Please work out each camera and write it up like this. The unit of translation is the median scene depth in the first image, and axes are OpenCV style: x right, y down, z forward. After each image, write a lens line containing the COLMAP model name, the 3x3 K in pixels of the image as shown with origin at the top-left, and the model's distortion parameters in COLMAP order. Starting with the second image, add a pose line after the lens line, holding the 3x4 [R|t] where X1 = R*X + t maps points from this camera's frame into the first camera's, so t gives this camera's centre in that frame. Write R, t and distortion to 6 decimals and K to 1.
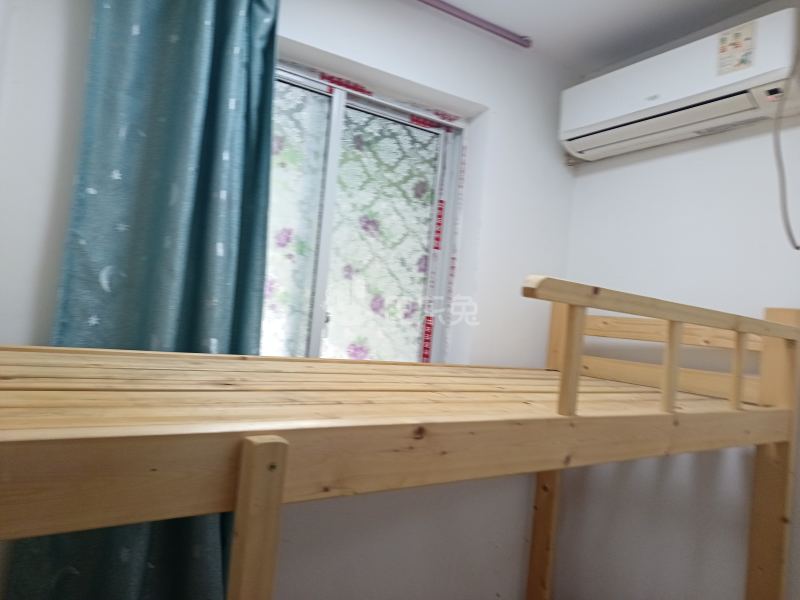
lens RADIAL K [[538.5, 0, 399.9], [0, 538.5, 290.4], [0, 0, 1]] dist [0.037780, -0.051435]
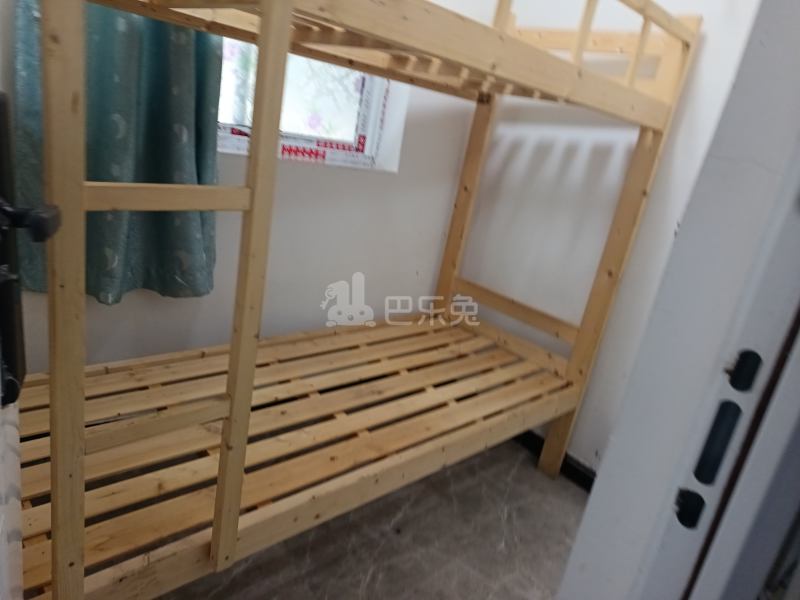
lens RADIAL K [[538.5, 0, 399.9], [0, 538.5, 290.4], [0, 0, 1]] dist [0.037780, -0.051435]
pose [[0.989508, 0.040356, 0.138728, -0.030496], [-0.089022, 0.926572, 0.365431, 0.151966], [-0.113794, -0.373946, 0.920443, -0.158289]]
